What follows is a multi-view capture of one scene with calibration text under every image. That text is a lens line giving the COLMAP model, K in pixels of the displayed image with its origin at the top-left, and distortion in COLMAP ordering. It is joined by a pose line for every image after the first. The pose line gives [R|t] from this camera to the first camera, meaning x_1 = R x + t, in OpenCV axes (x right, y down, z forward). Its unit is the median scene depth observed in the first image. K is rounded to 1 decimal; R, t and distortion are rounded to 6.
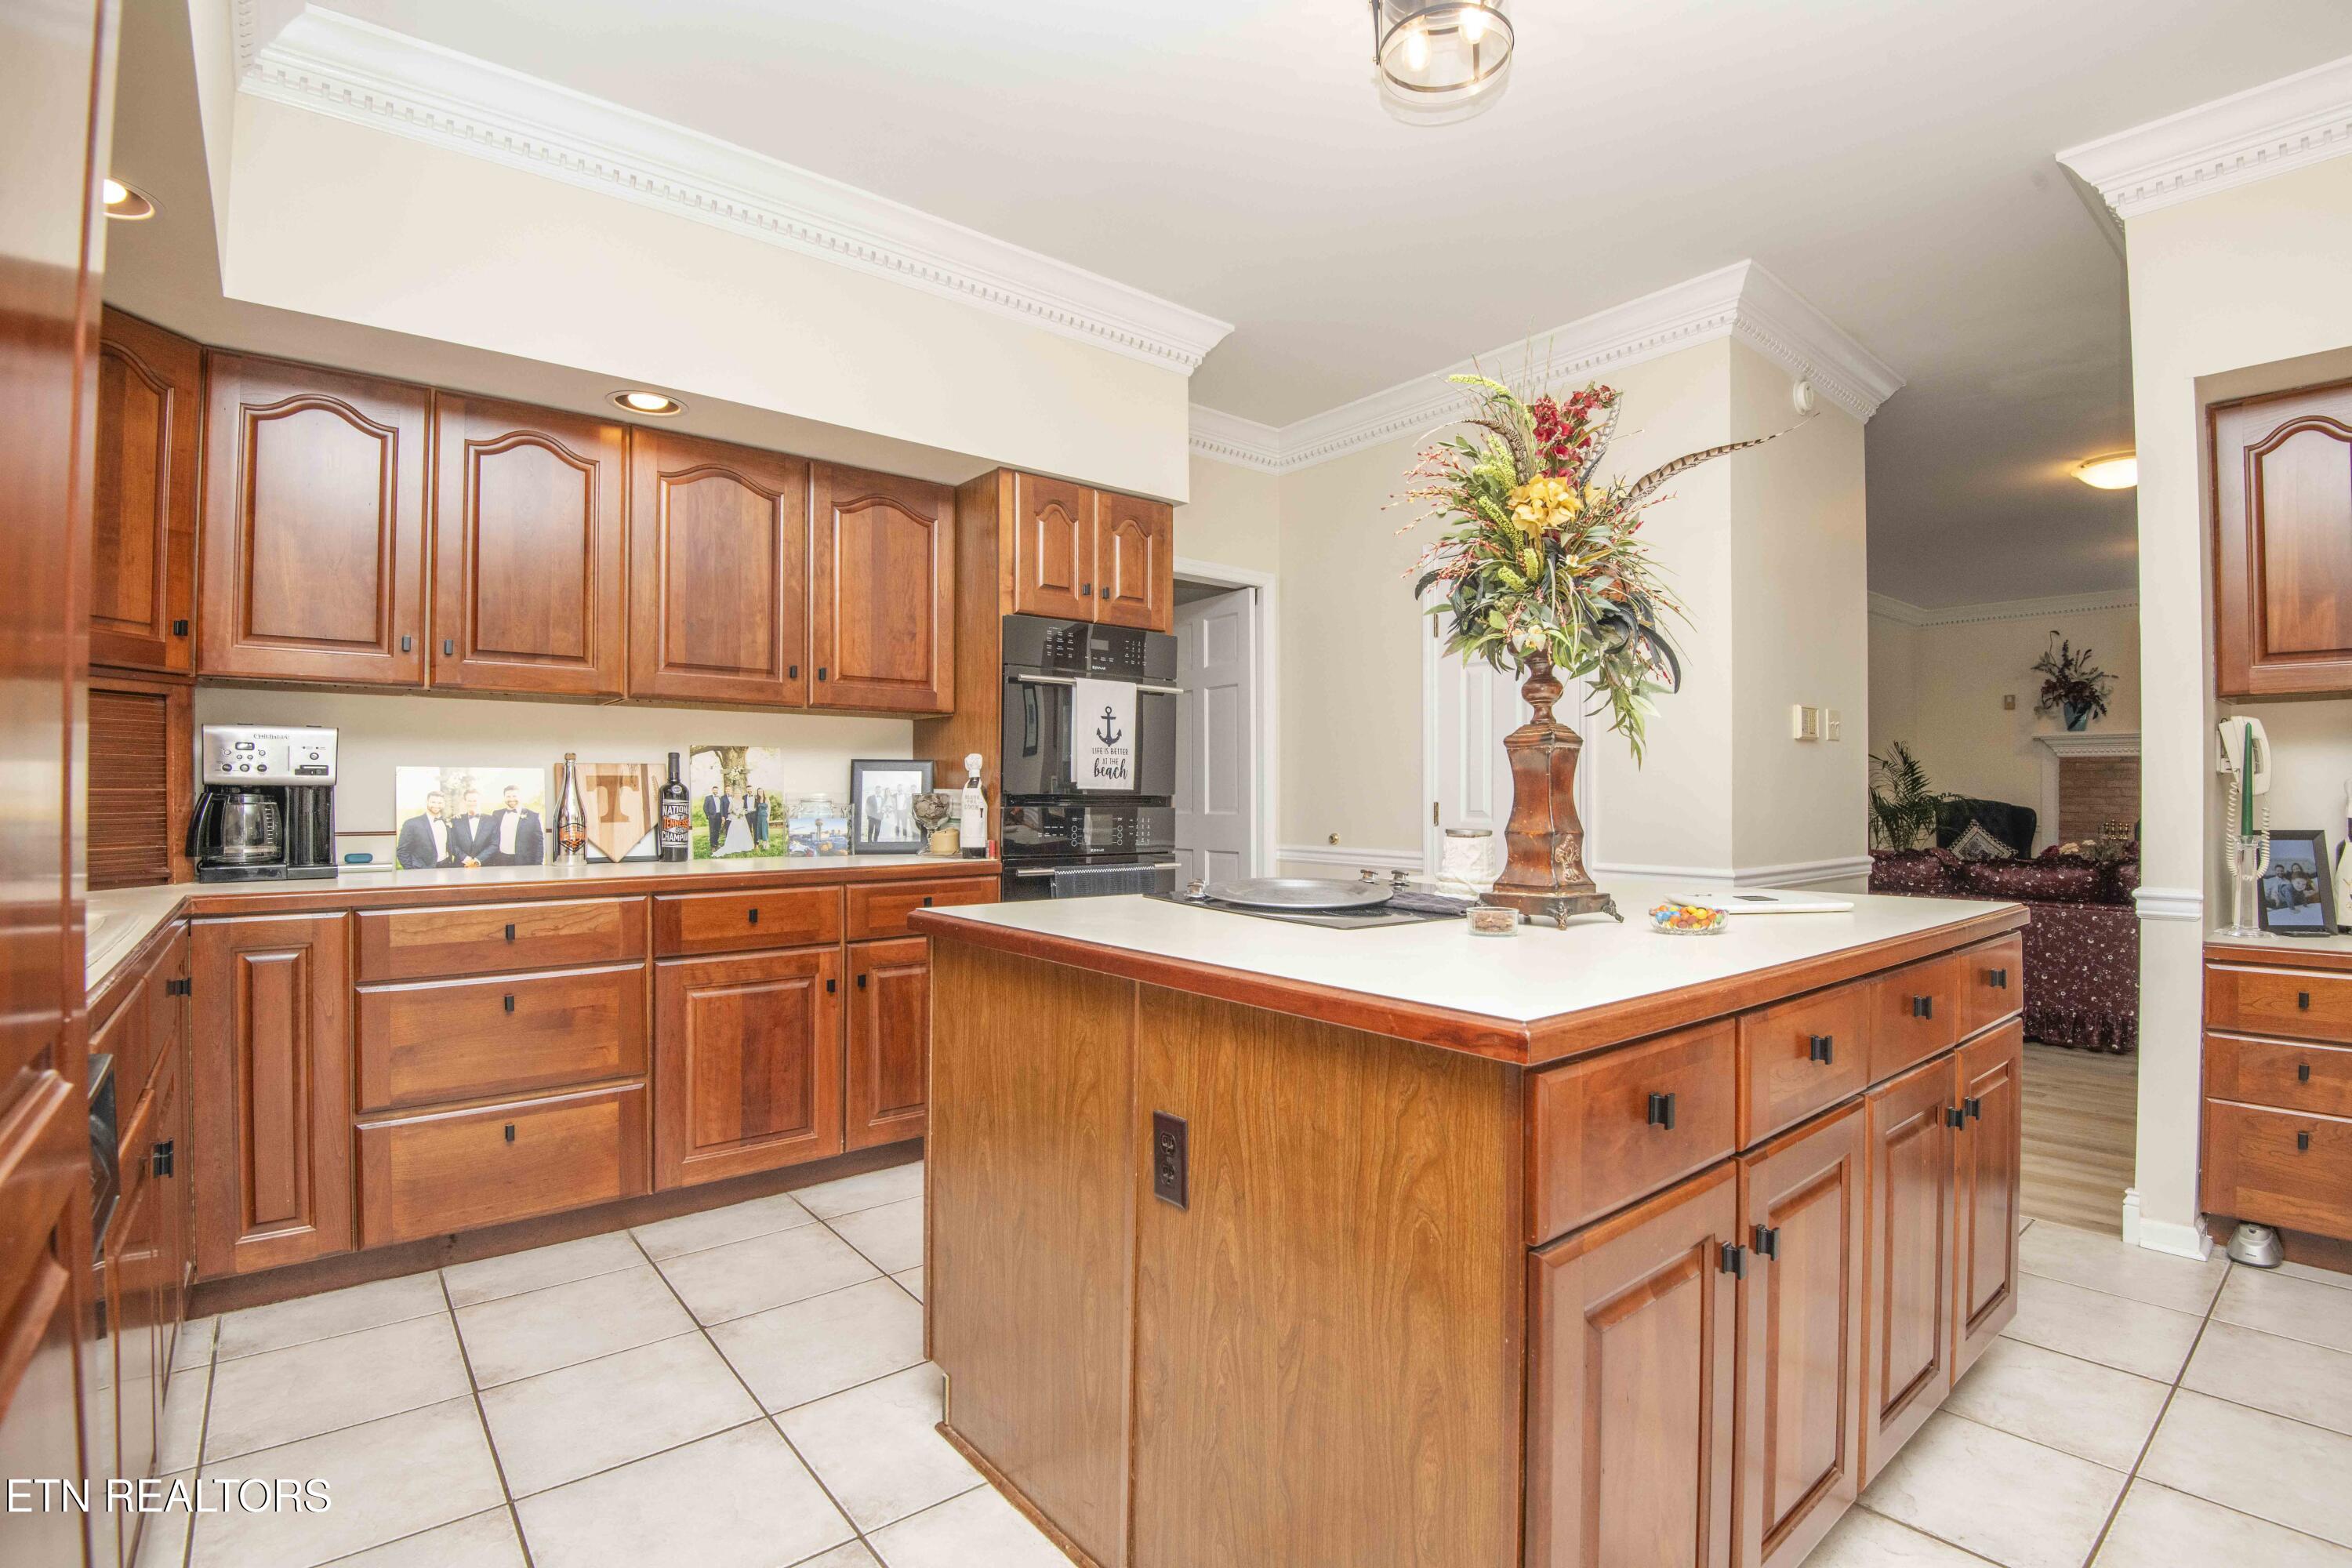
lens RADIAL K [[1083.3, 0, 1192.9], [0, 1083.3, 784.9], [0, 0, 1]] dist [-0.020308, -0.014317]
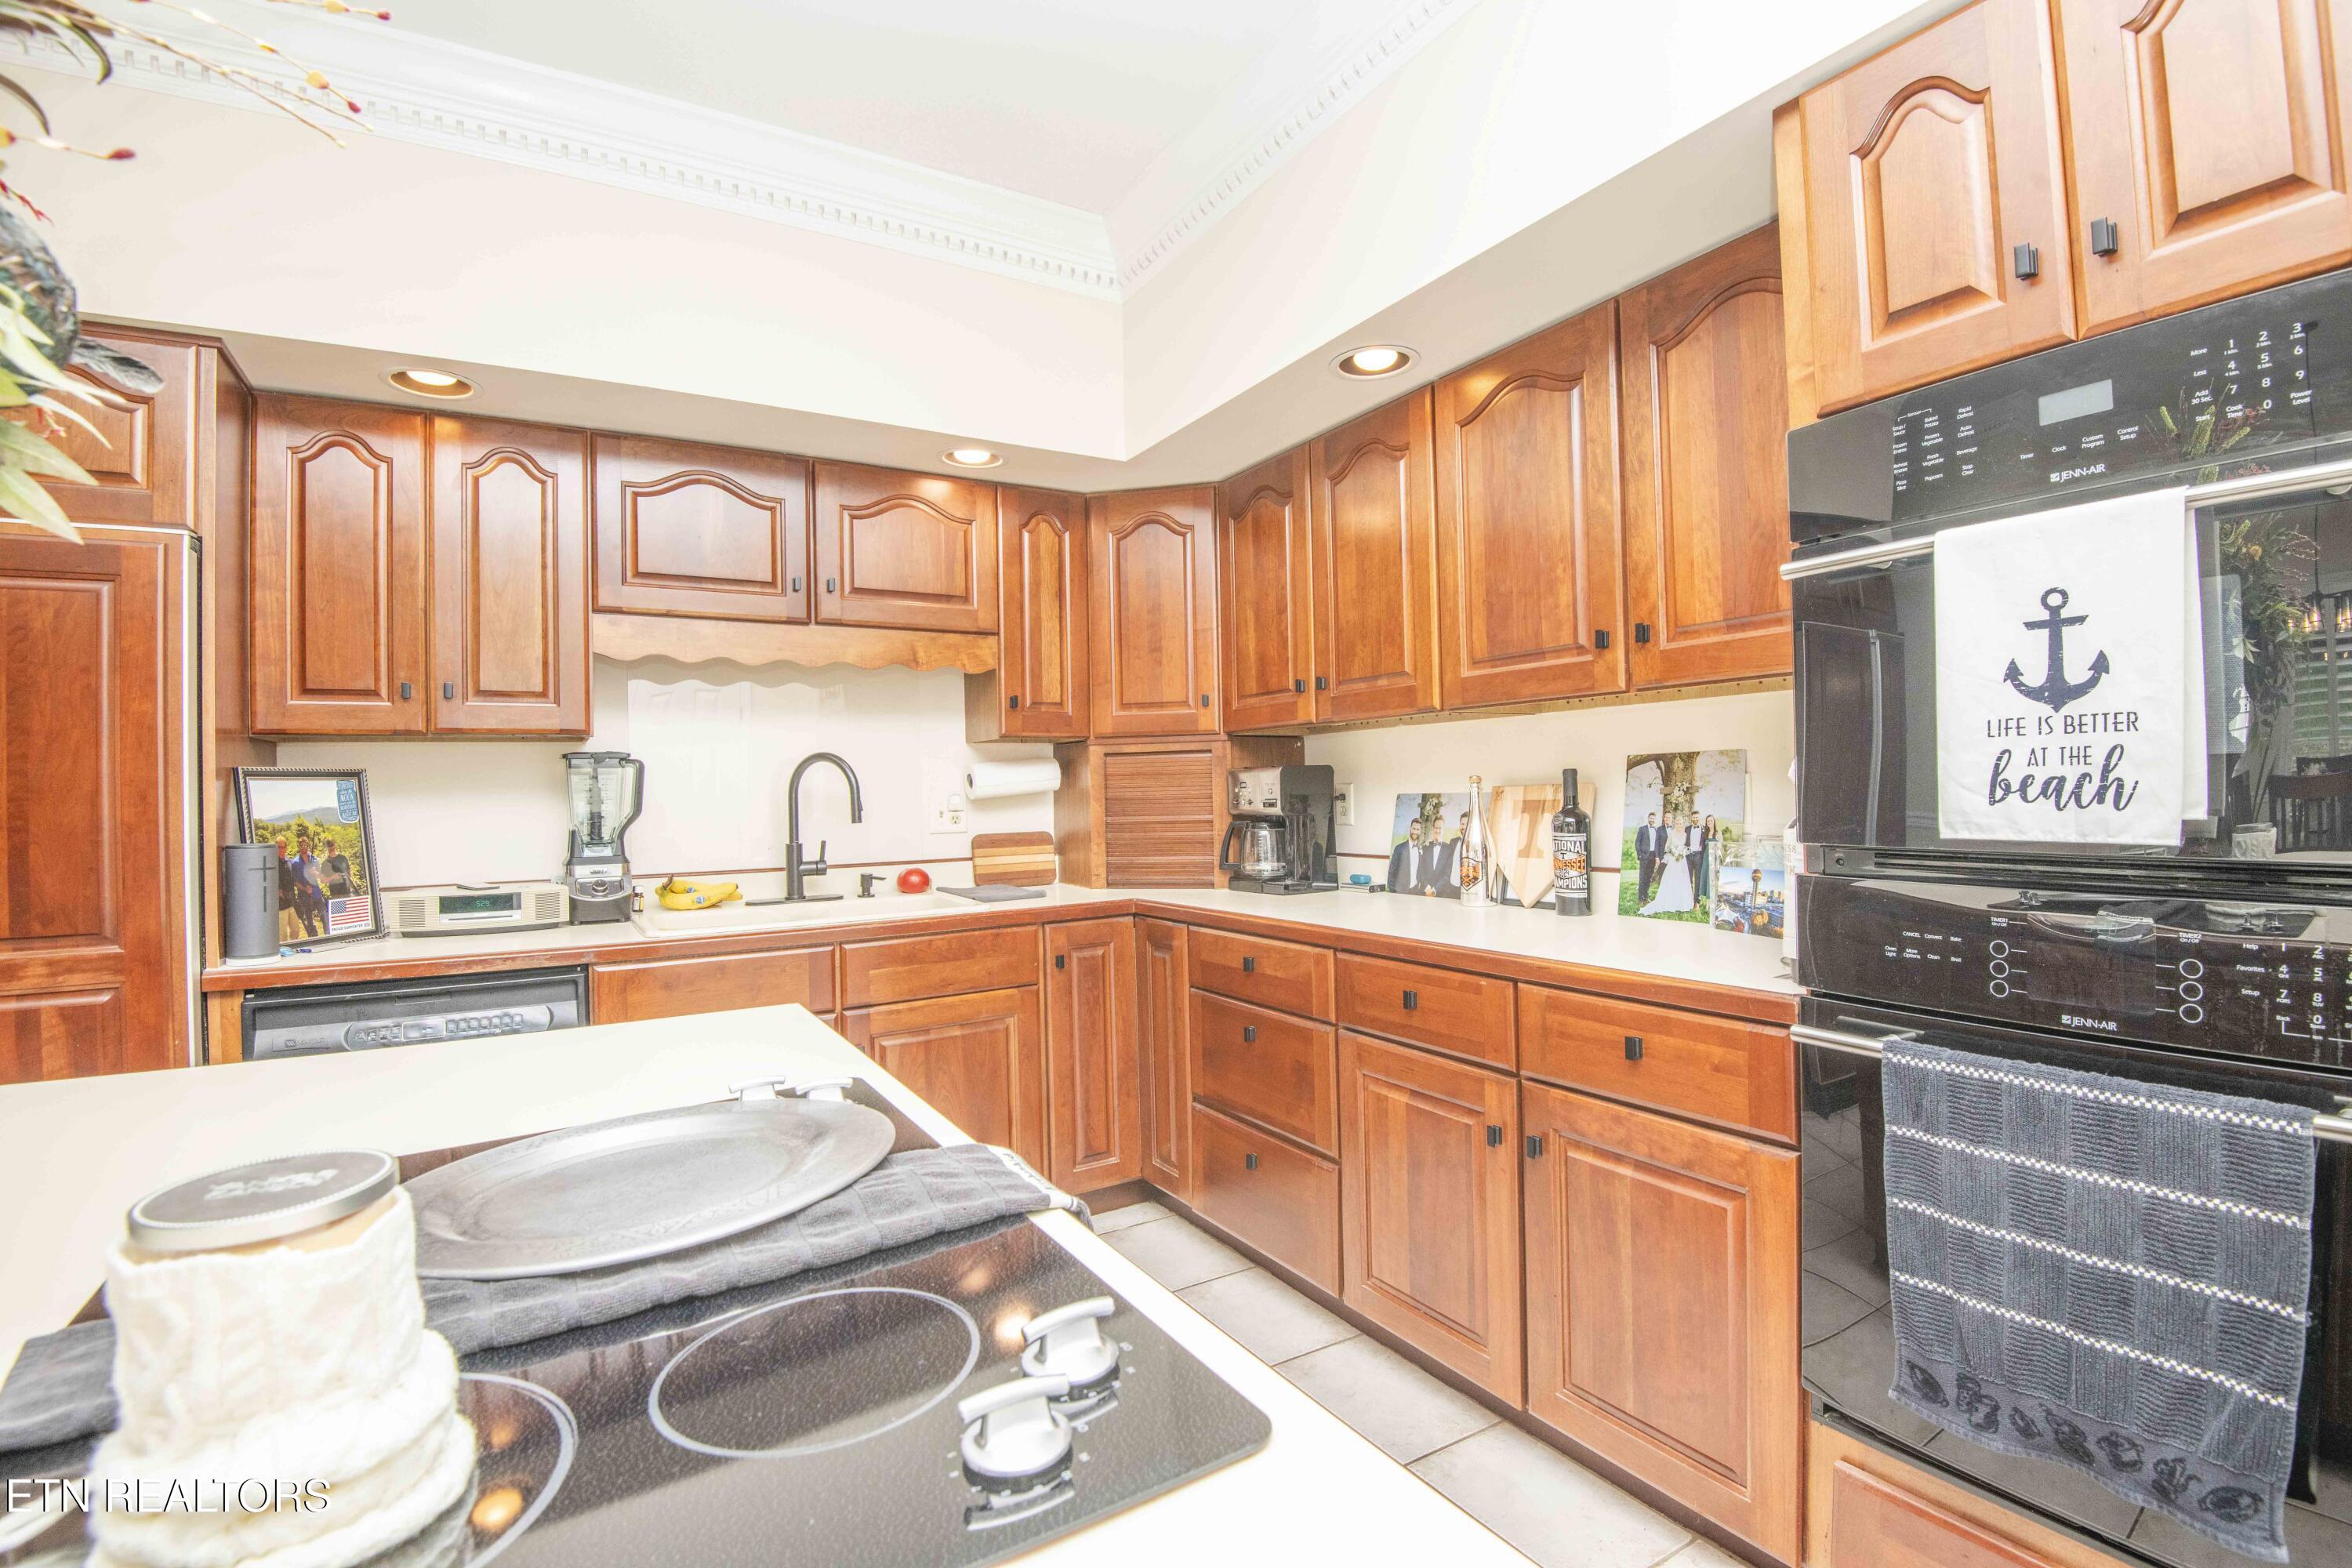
lens RADIAL K [[1083.3, 0, 1187.2], [0, 1083.3, 784.2], [0, 0, 1]] dist [-0.020308, -0.014317]
pose [[-0.150350, -0.006826, -0.988609, 0.319565], [0.029279, 0.999507, -0.011354, -0.019794], [0.988199, -0.030653, -0.150076, 0.904067]]
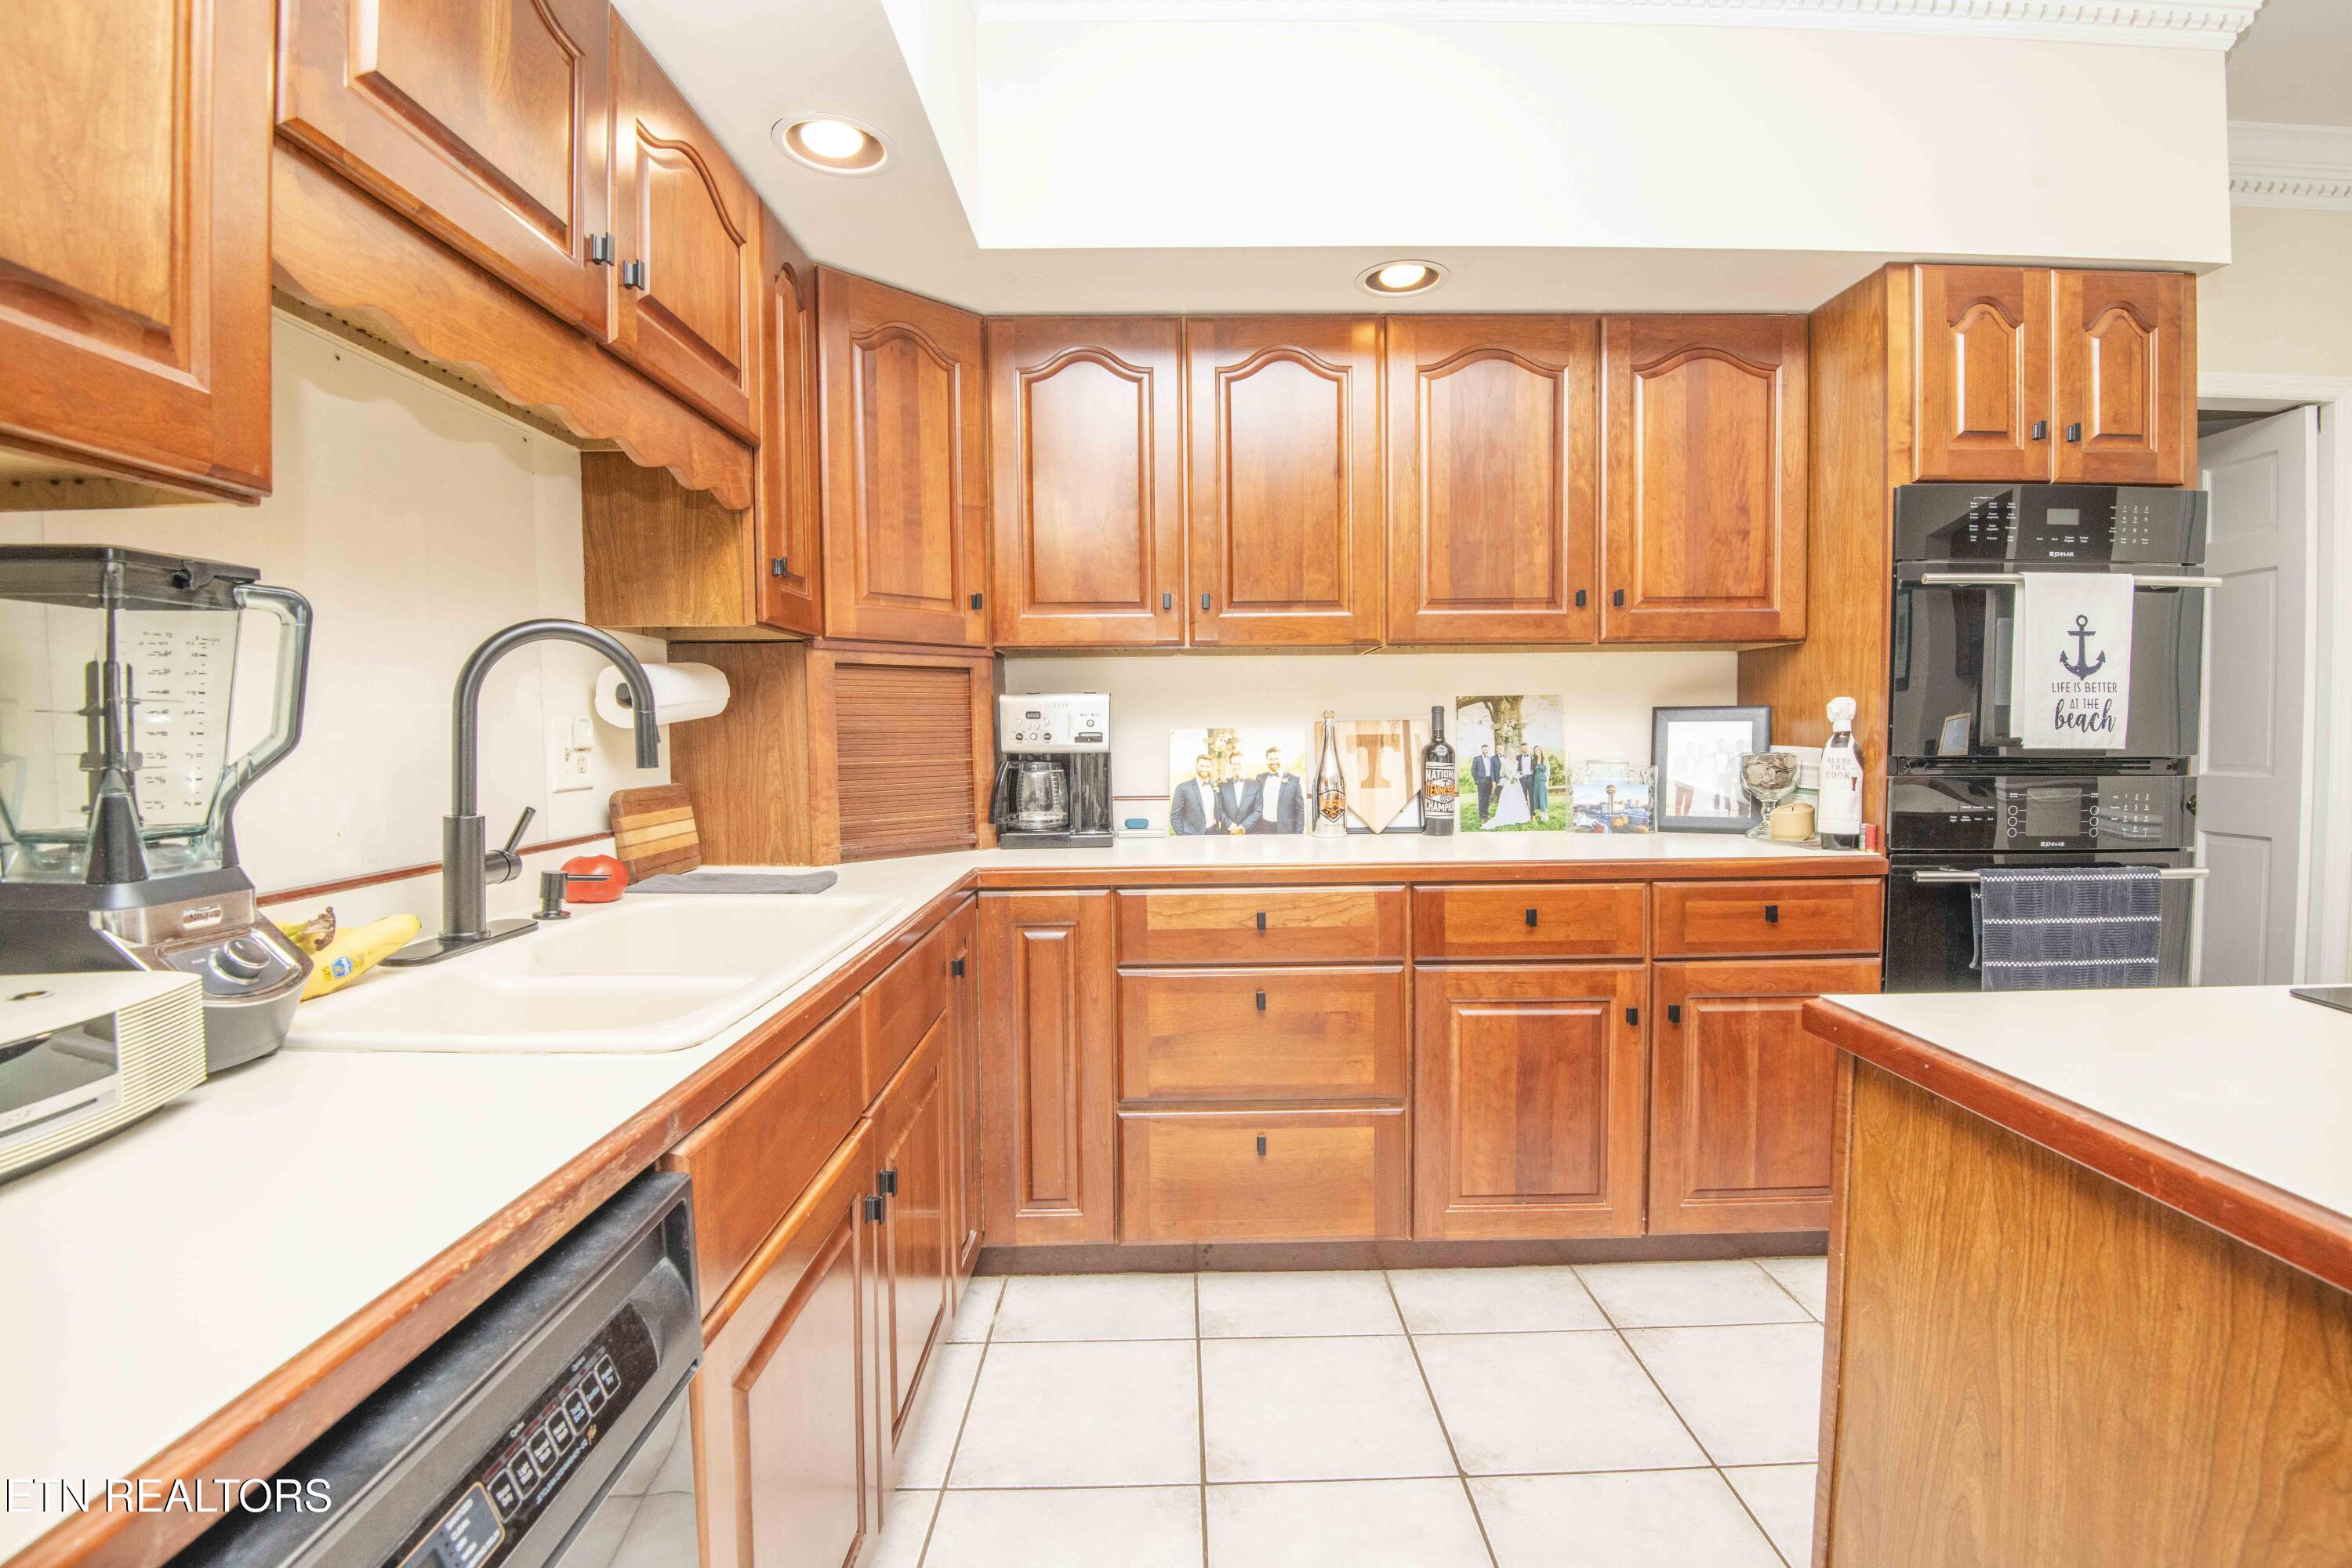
lens RADIAL K [[1083.3, 0, 1187.0], [0, 1083.3, 786.5], [0, 0, 1]] dist [-0.020308, -0.014317]
pose [[0.775080, 0.023066, -0.631442, -0.103666], [0.016669, 0.998239, 0.056926, -0.019976], [0.631643, -0.054648, 0.773331, 0.230514]]
